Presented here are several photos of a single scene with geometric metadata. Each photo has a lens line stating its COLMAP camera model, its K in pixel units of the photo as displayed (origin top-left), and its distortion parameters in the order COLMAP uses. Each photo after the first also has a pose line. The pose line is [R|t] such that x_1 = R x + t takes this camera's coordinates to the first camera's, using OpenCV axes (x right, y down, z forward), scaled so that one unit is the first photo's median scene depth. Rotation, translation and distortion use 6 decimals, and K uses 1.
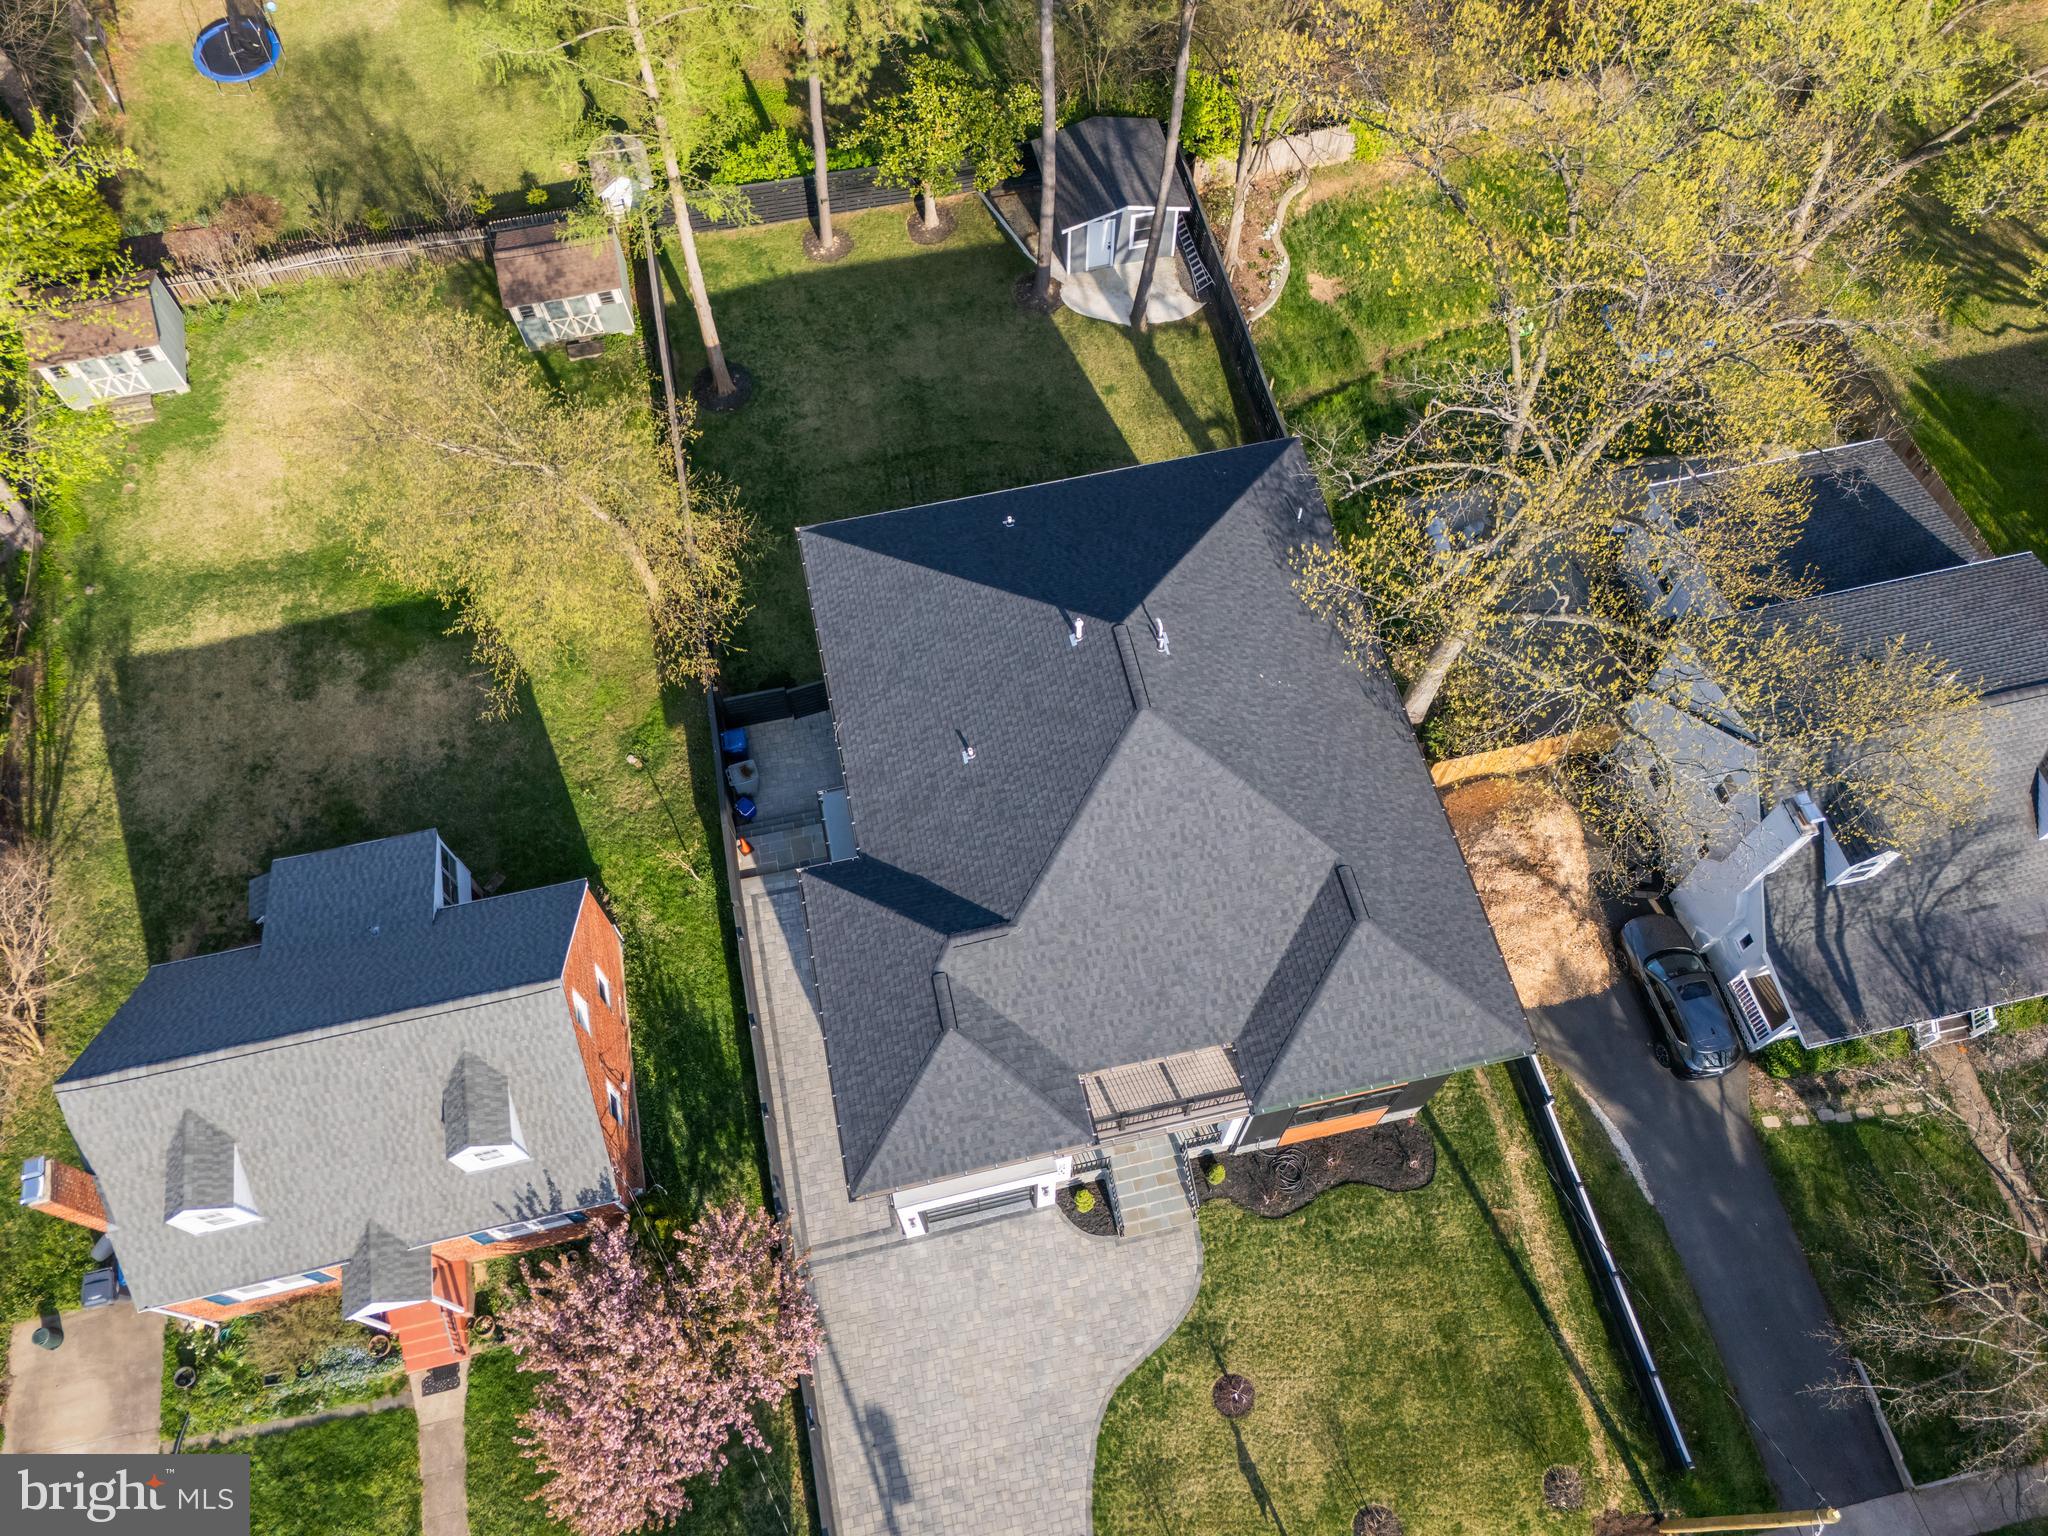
lens RADIAL K [[1496.4, 0, 1024.0], [0, 1496.4, 768.0], [0, 0, 1]] dist [0.076936, -0.000361]
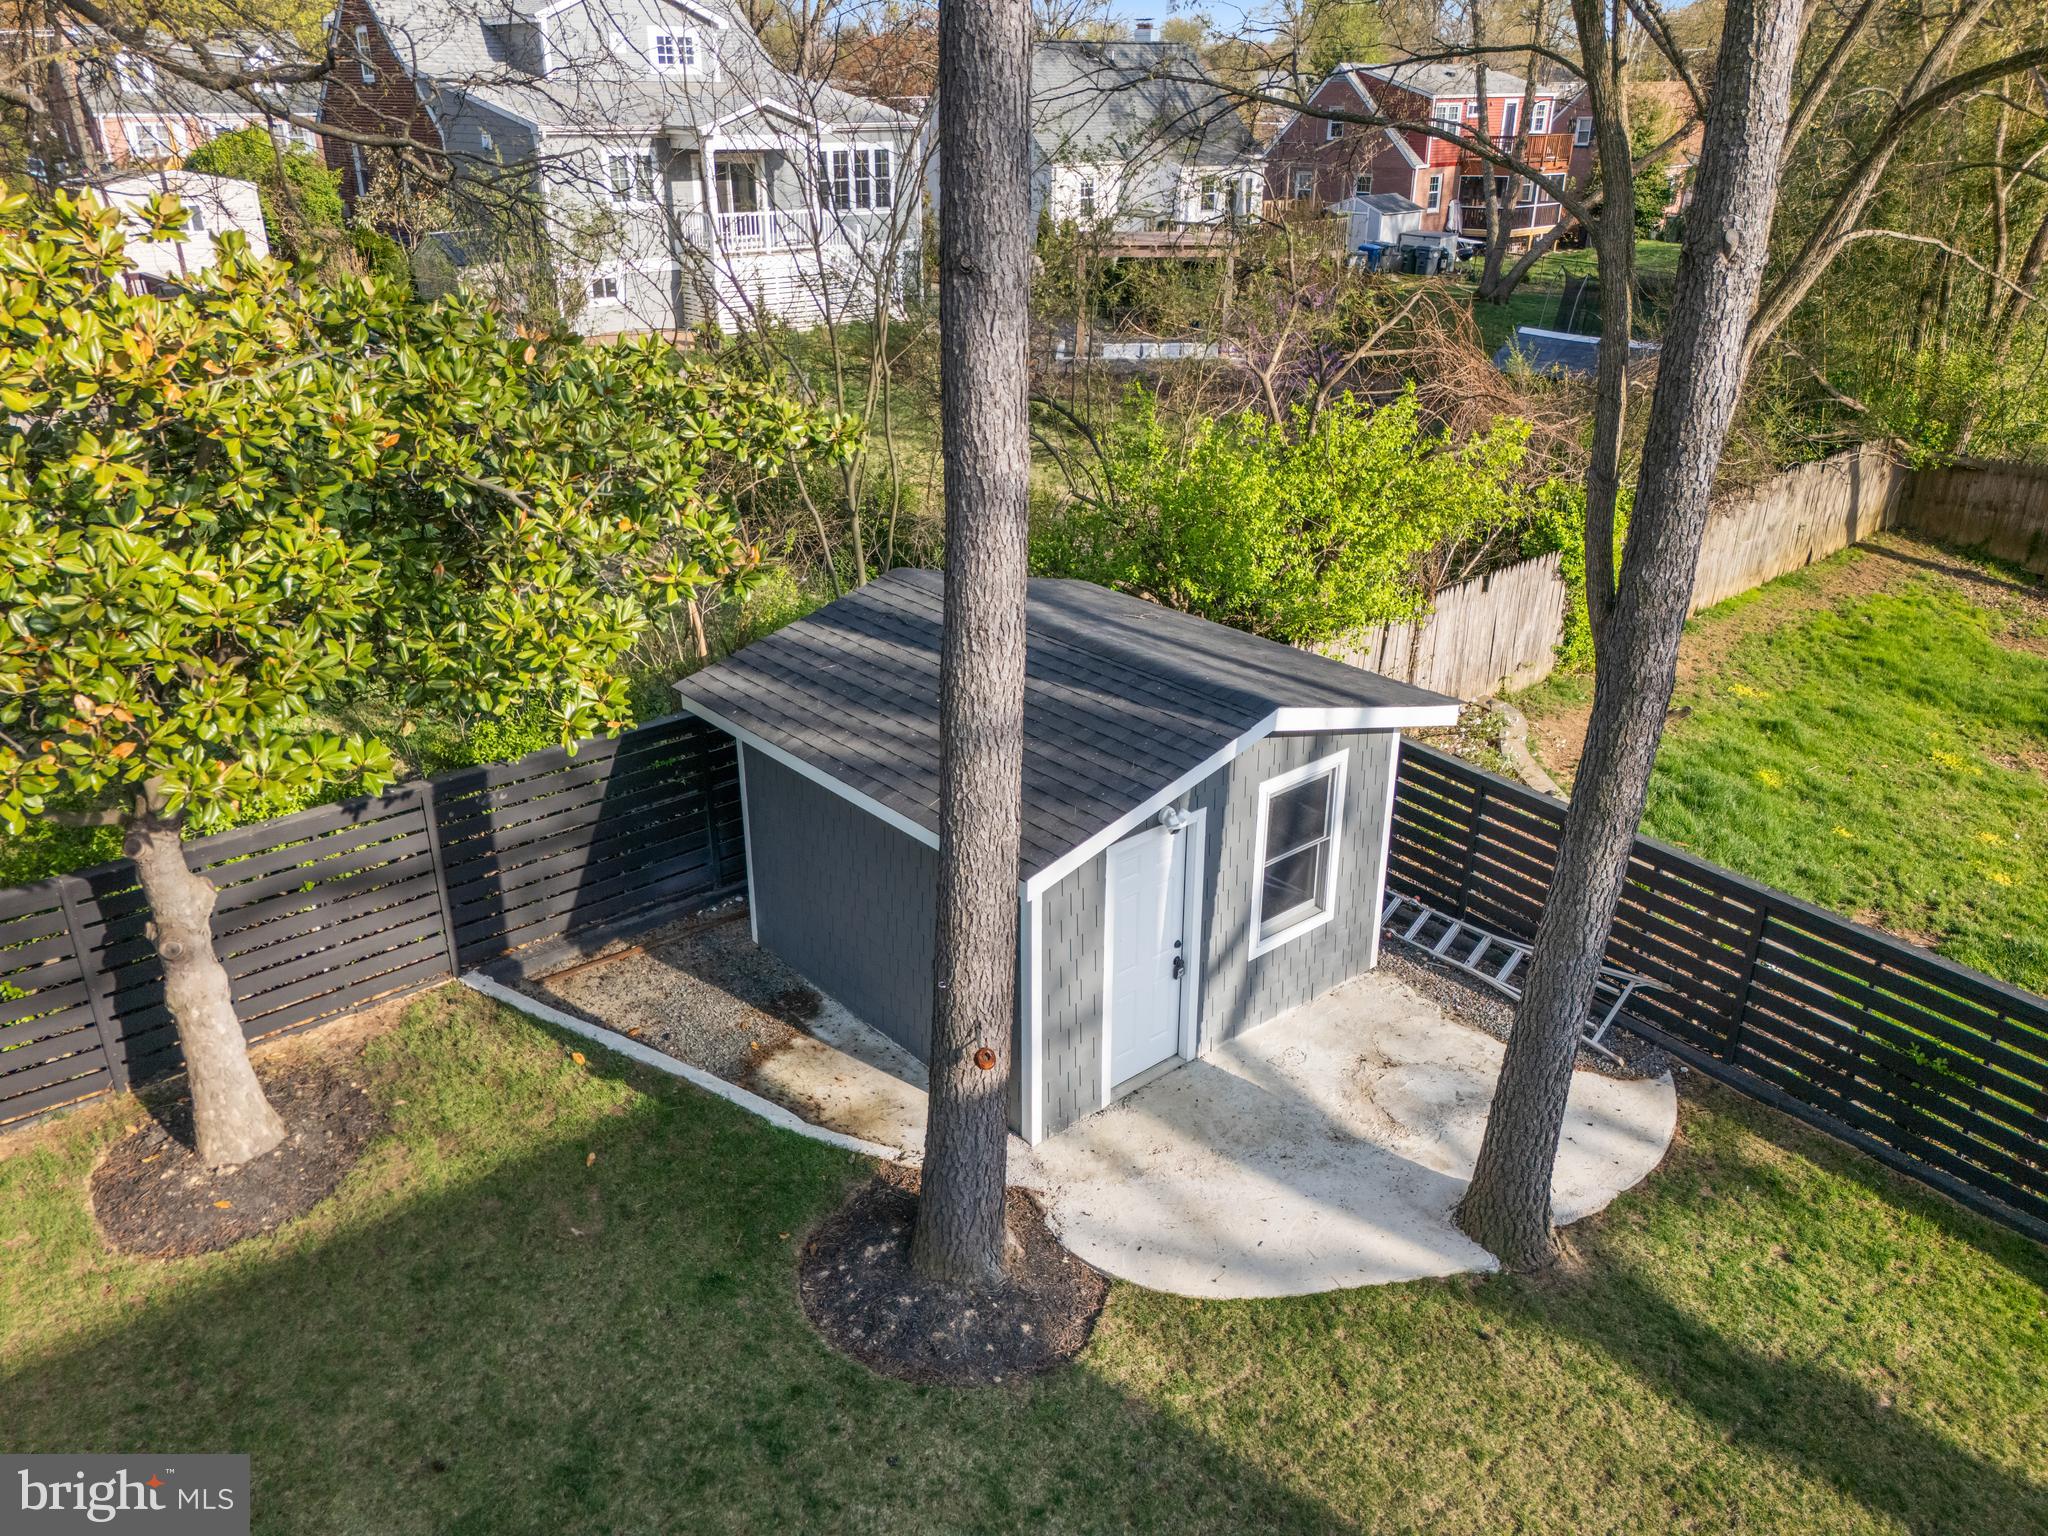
lens RADIAL K [[1424.5, 0, 1024.0], [0, 1424.5, 768.0], [0, 0, 1]] dist [-0.009030, -0.002552]
pose [[0.889197, -0.183030, 0.419319, -0.040720], [0.408371, 0.730762, -0.547010, -0.264409], [-0.206303, 0.657637, 0.724536, 0.840878]]
